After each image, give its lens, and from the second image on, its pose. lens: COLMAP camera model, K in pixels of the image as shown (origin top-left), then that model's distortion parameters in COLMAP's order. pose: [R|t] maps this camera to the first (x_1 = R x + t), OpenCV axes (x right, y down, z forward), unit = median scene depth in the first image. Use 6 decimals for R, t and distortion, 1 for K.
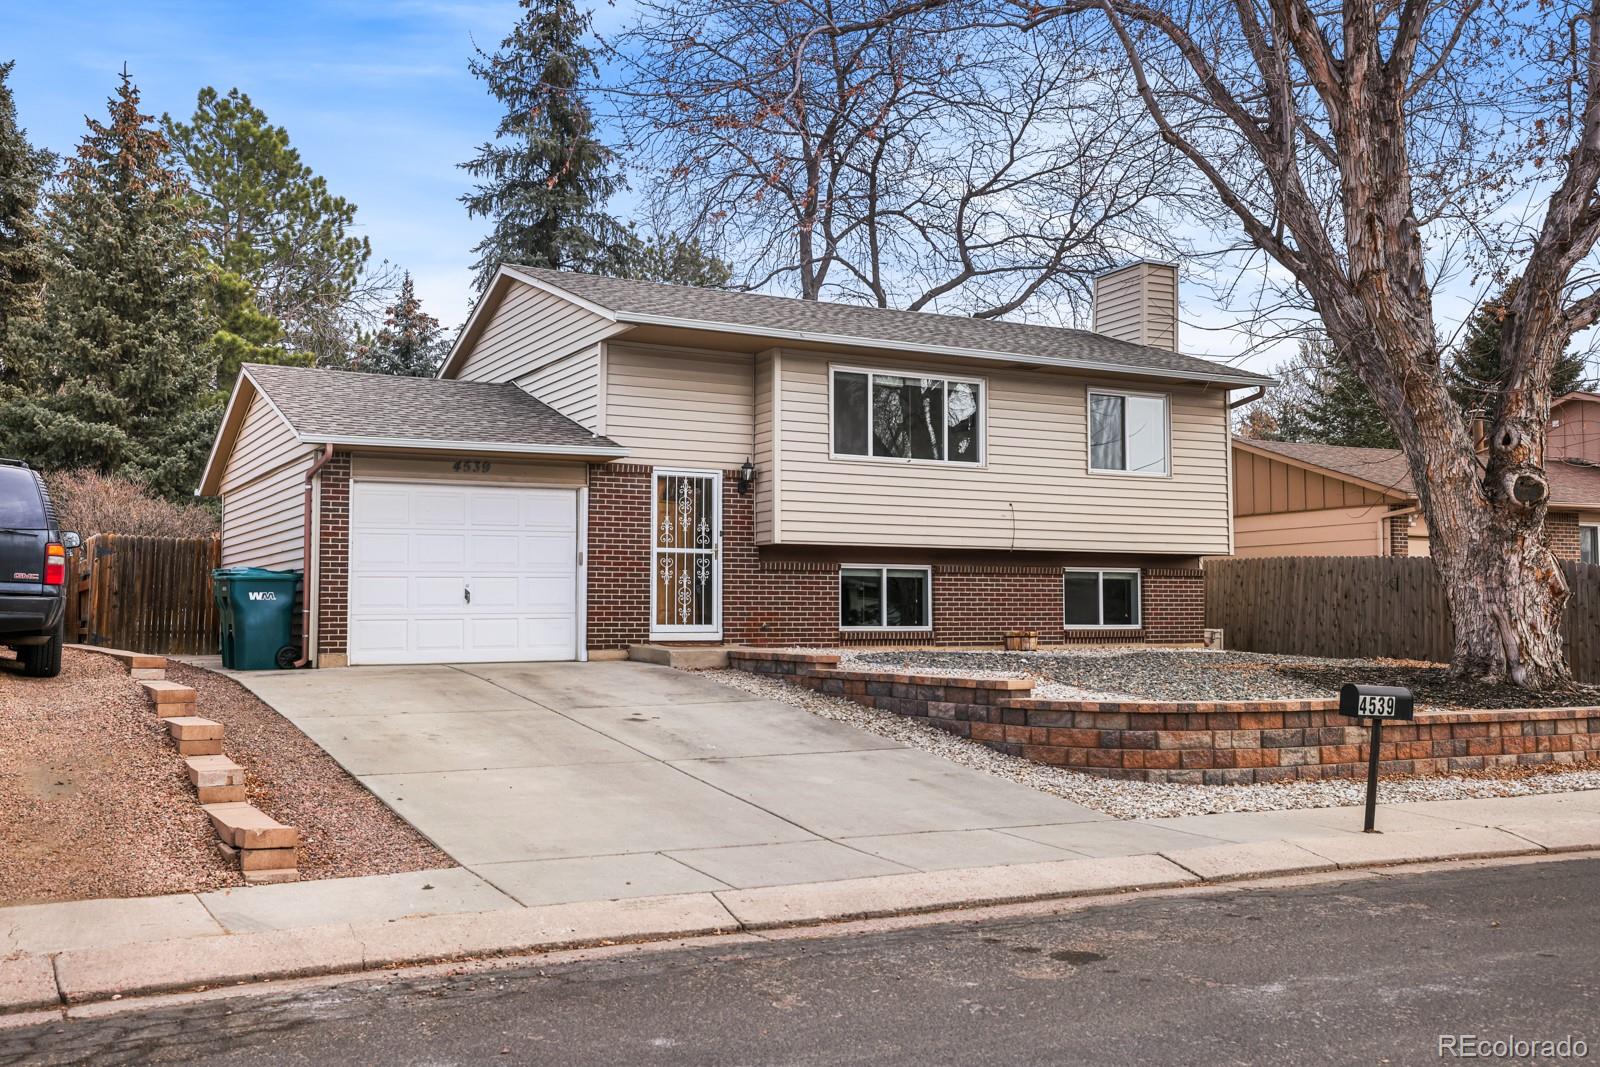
lens RADIAL K [[1614.1, 0, 795.9], [0, 1614.1, 505.9], [0, 0, 1]] dist [0.053151, 0.027635]
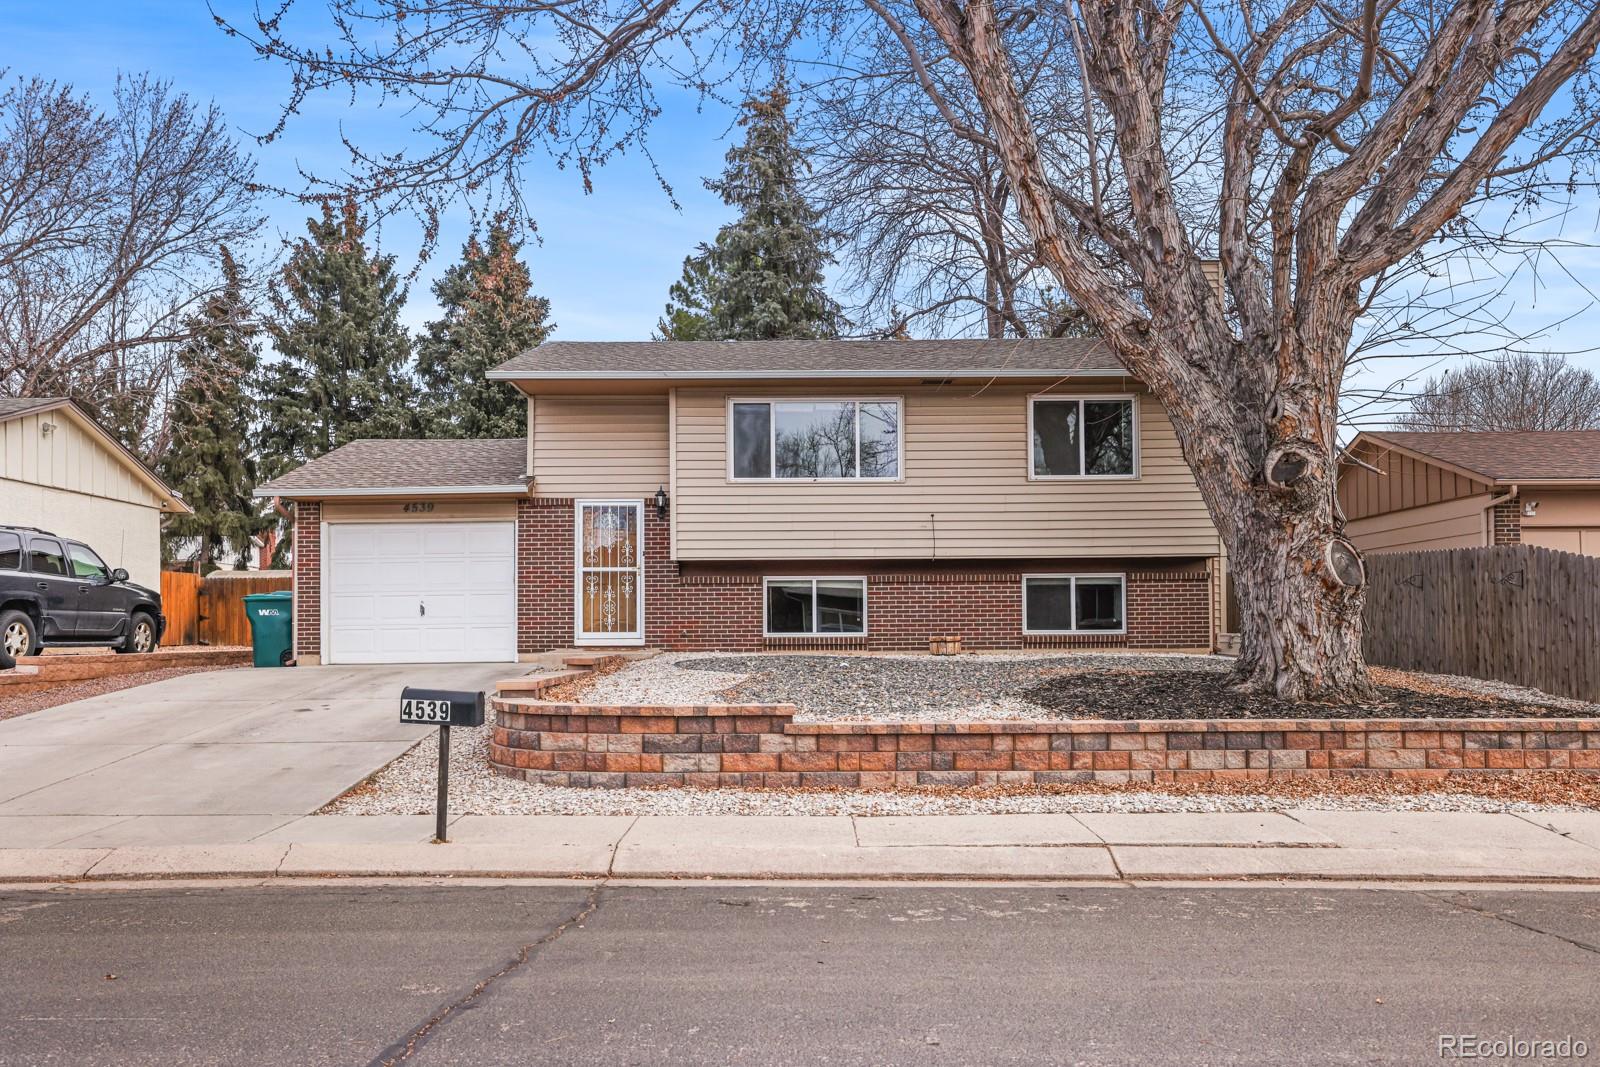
lens RADIAL K [[1287.7, 0, 806.6], [0, 1287.7, 587.9], [0, 0, 1]] dist [0.001225, 0.083817]
pose [[0.865536, -0.023181, -0.500310, 0.534990], [0.041440, 0.998818, 0.025414, 0.023981], [0.499130, -0.042730, 0.865473, 0.267501]]
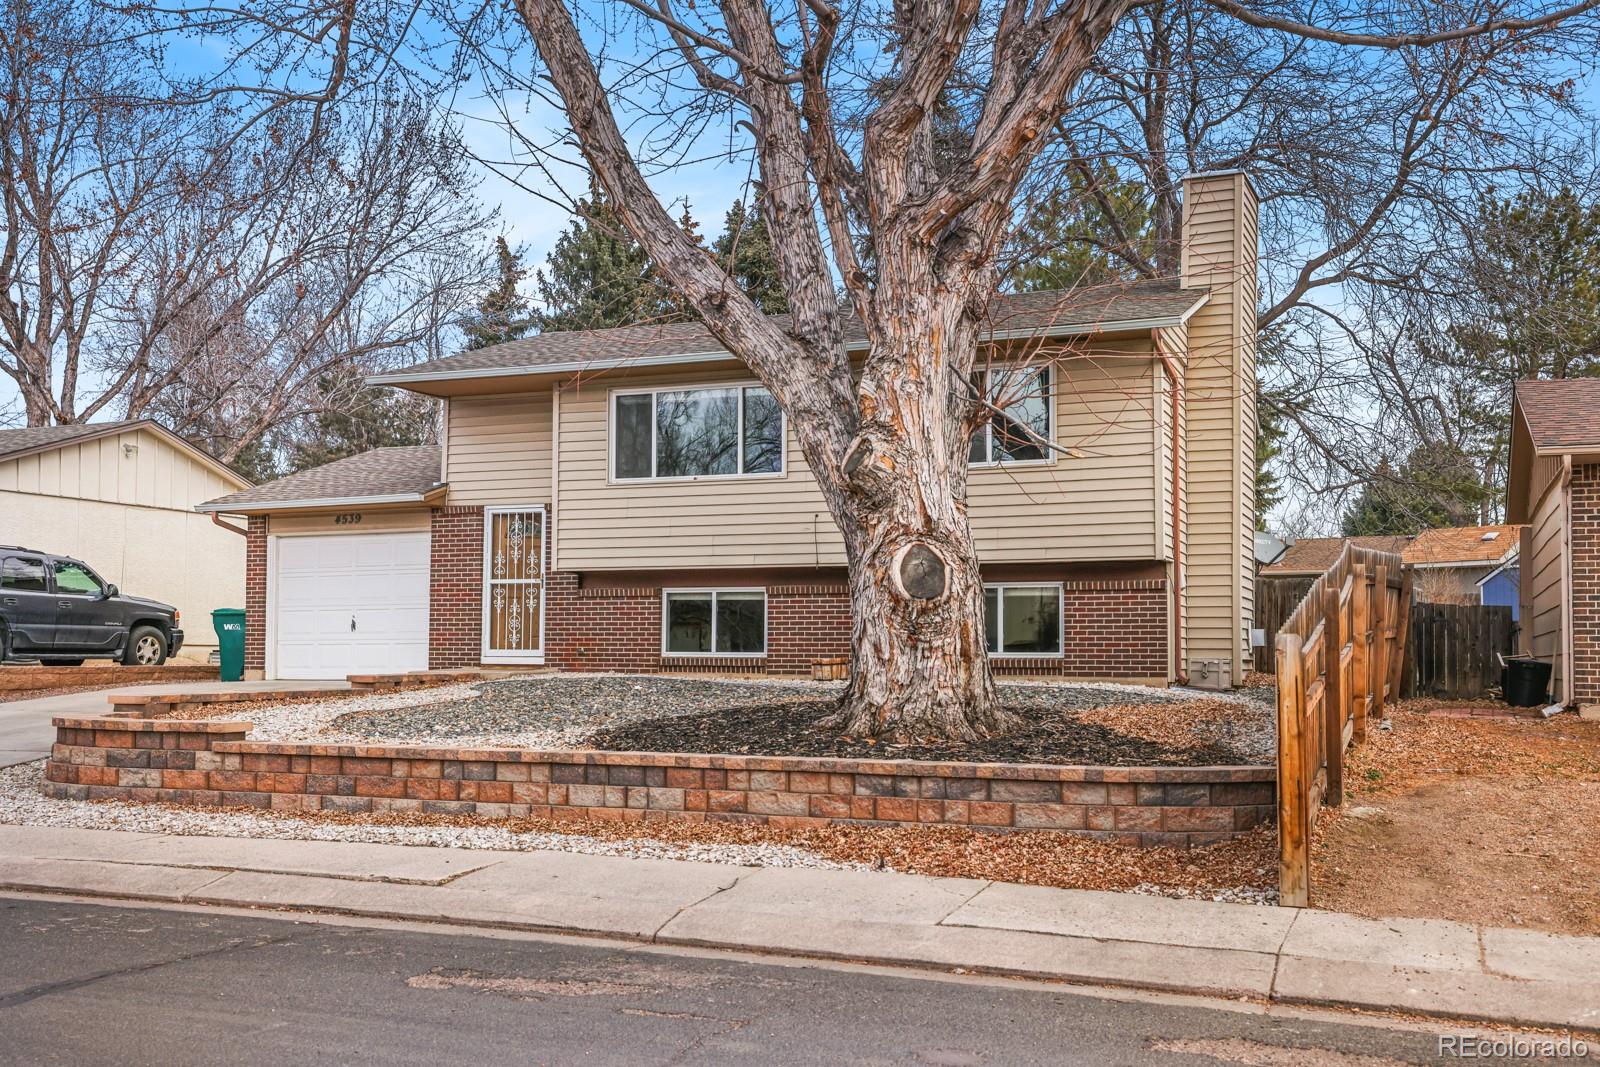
lens RADIAL K [[1622.7, 0, 839.9], [0, 1622.7, 568.2], [0, 0, 1]] dist [0.059070, 0.020425]
pose [[0.598700, -0.040149, -0.799967, 0.955261], [0.050453, 0.998650, -0.012360, 0.044469], [0.799383, -0.032961, 0.599917, 0.532484]]
